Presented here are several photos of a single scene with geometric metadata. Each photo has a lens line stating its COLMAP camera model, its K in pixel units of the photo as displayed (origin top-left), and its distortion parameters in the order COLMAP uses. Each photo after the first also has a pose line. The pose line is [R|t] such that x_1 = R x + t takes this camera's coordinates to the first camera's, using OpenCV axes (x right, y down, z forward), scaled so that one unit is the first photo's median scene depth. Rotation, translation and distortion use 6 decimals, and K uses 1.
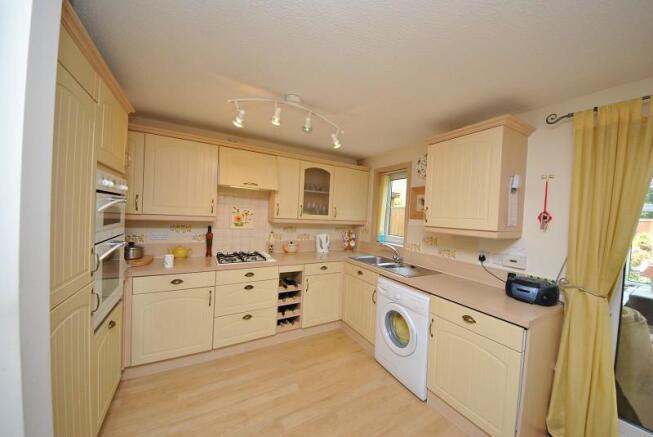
lens RADIAL K [[231.5, 0, 341.2], [0, 231.5, 218.1], [0, 0, 1]] dist [0.000638, -0.012935]
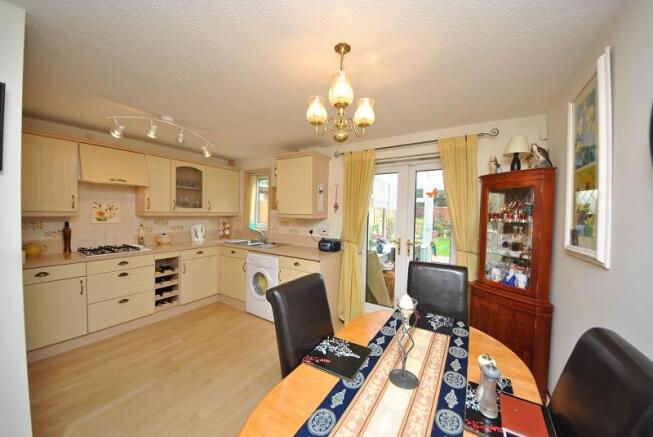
lens RADIAL K [[231.5, 0, 341.2], [0, 231.5, 218.1], [0, 0, 1]] dist [0.000638, -0.012935]
pose [[0.884686, -0.039919, 0.464476, 0.022886], [0.025569, 0.998982, 0.037156, 0.014121], [-0.465486, -0.020996, 0.884806, -0.404104]]
